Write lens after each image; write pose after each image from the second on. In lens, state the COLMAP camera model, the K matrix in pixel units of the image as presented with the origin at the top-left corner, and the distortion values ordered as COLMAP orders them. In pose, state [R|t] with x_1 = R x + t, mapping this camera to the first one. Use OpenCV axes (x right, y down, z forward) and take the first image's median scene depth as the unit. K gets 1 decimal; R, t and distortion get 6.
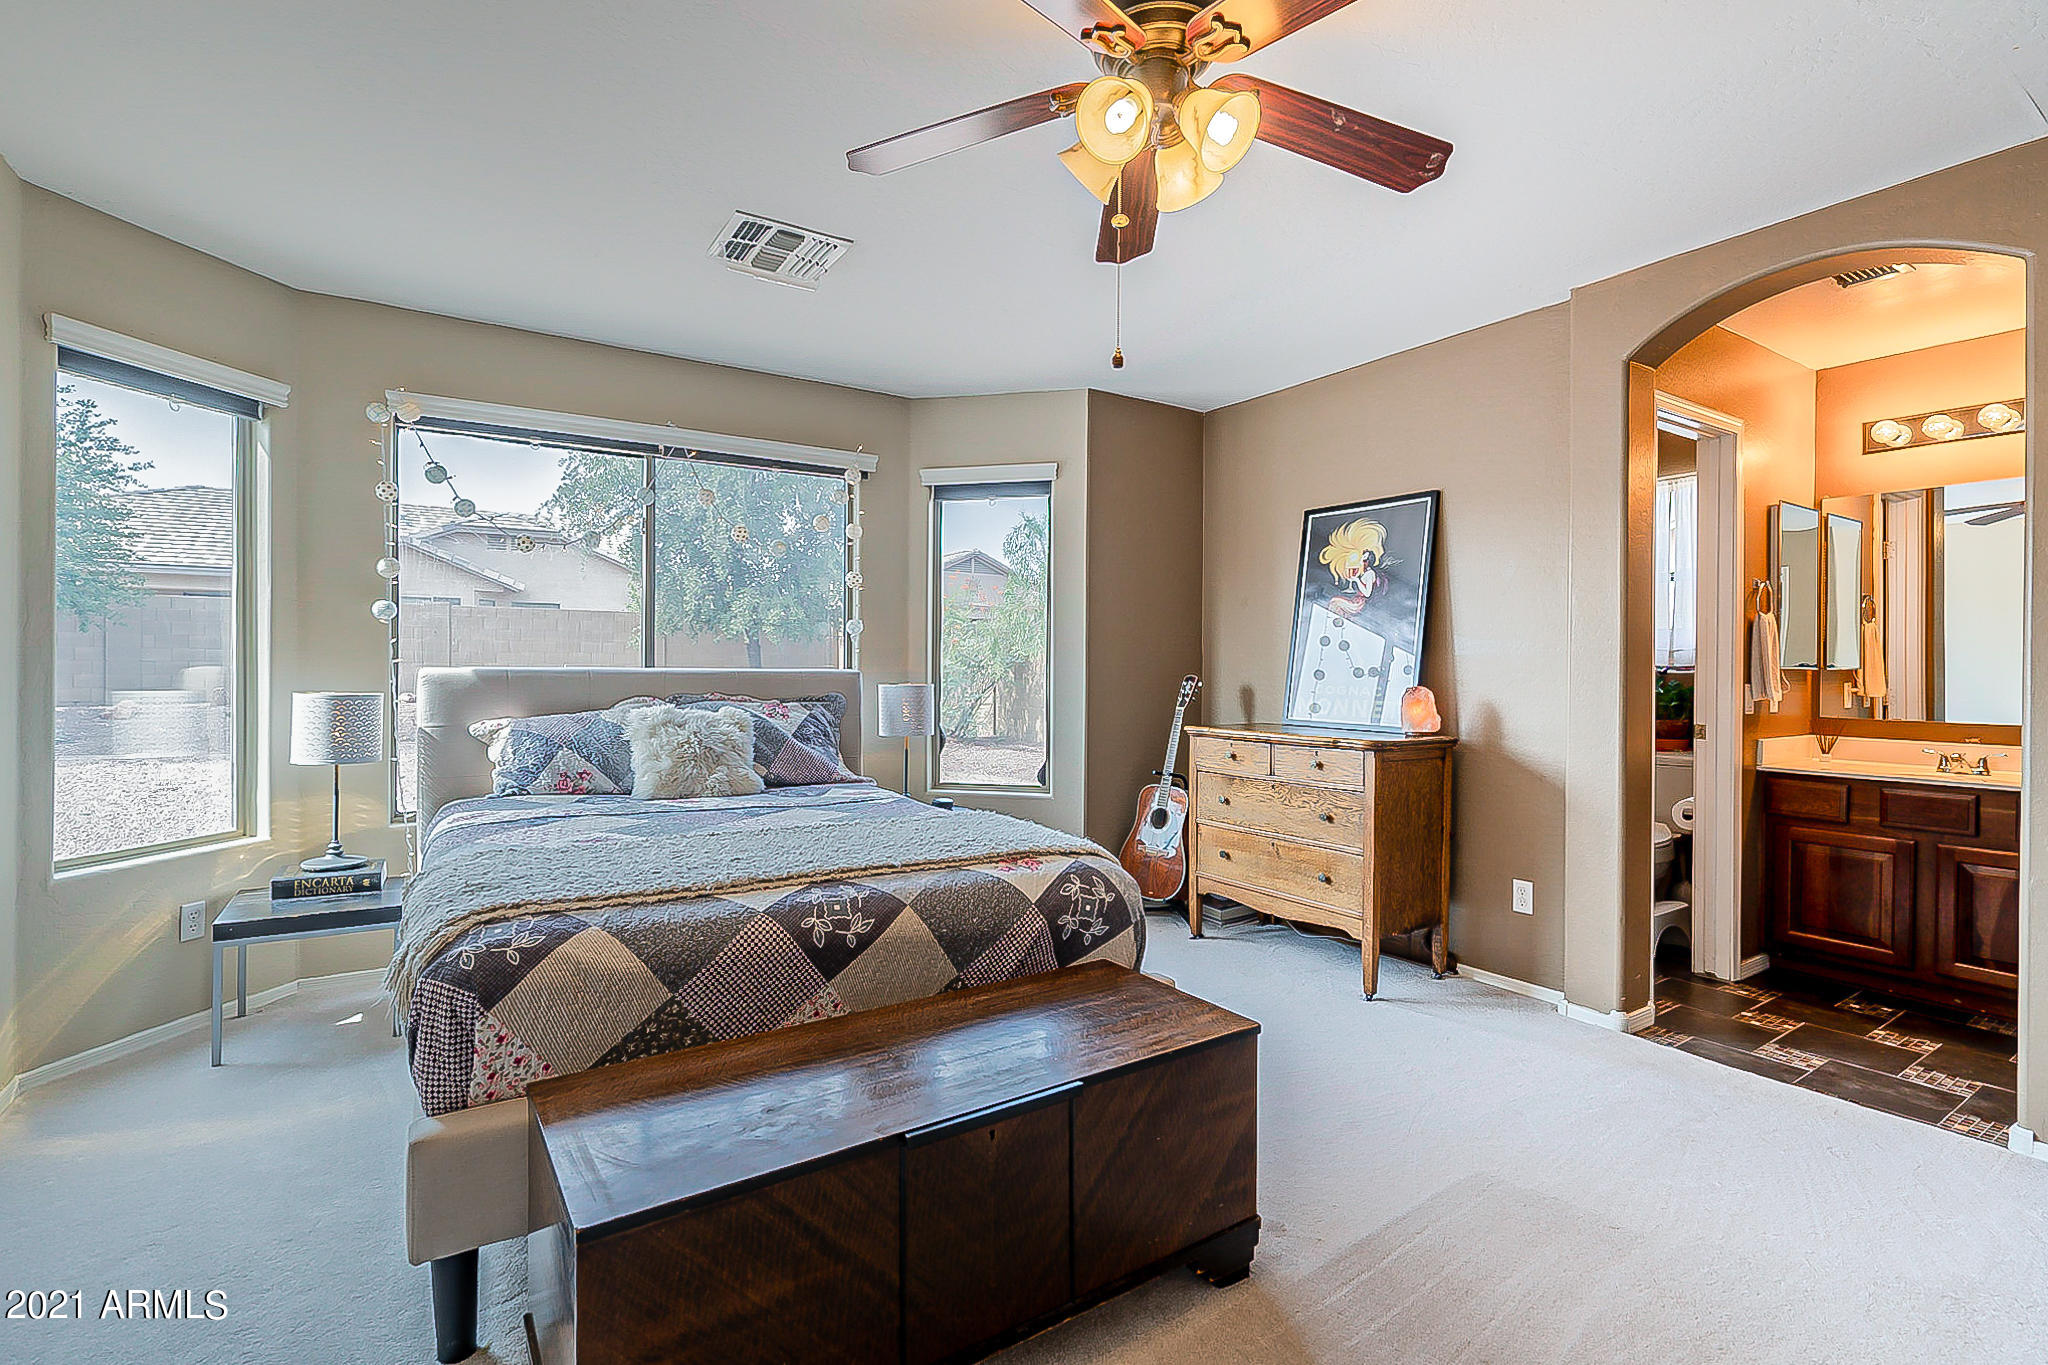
lens RADIAL K [[945.0, 0, 1025.6], [0, 945.0, 673.2], [0, 0, 1]] dist [-0.003770, 0.000543]
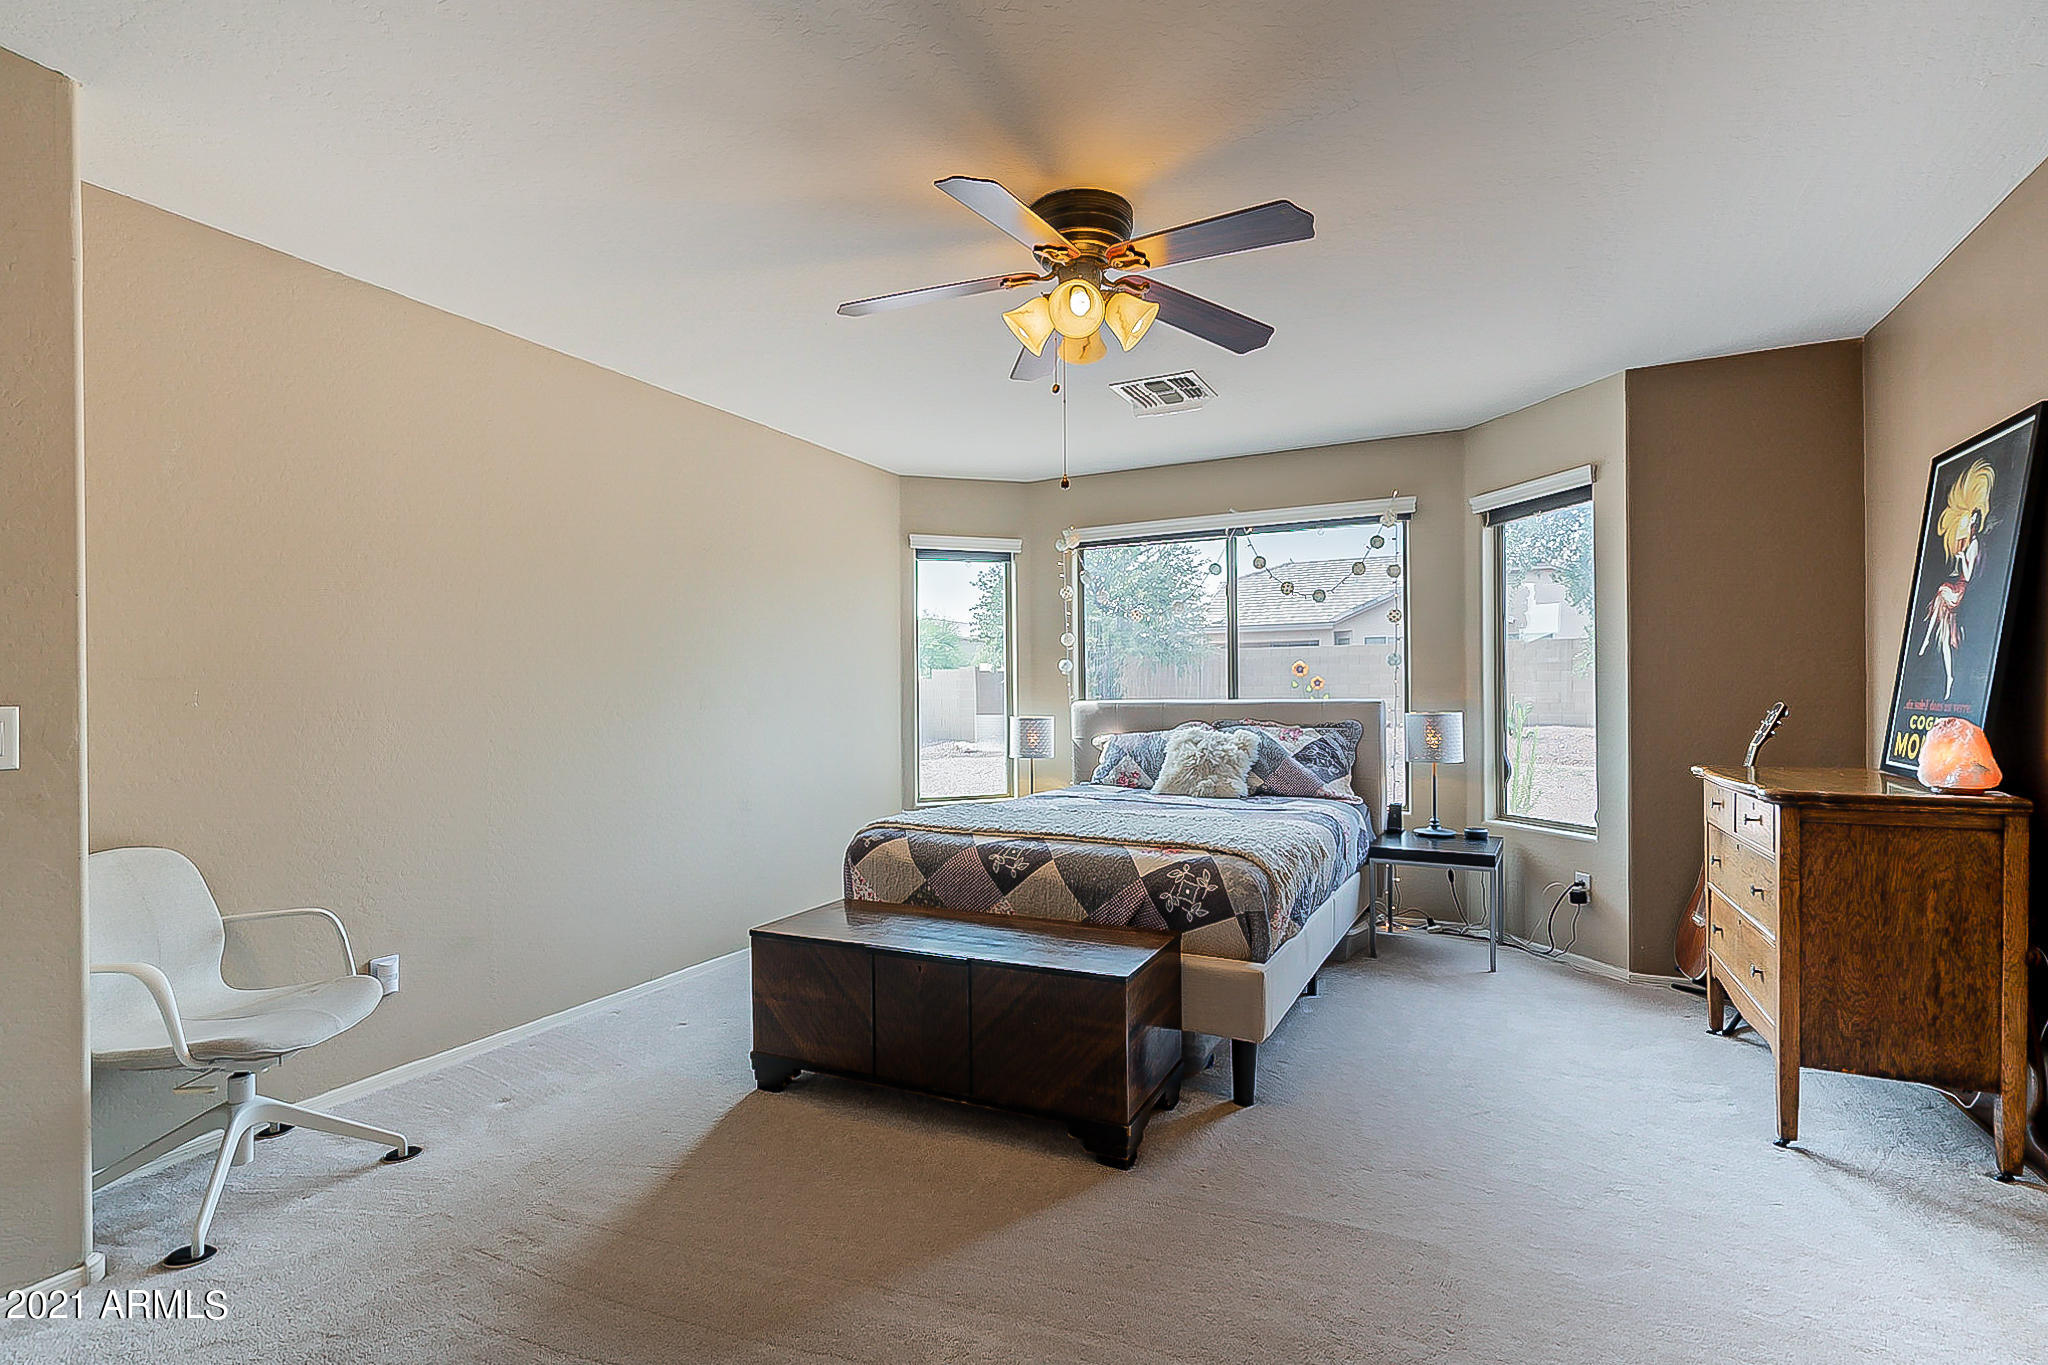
lens RADIAL K [[945.0, 0, 1033.6], [0, 945.0, 696.9], [0, 0, 1]] dist [-0.003770, 0.000543]
pose [[0.506427, -0.012446, -0.862193, 0.698870], [0.007725, 0.999921, -0.009897, 0.001199], [0.862248, -0.001649, 0.506483, 0.128927]]
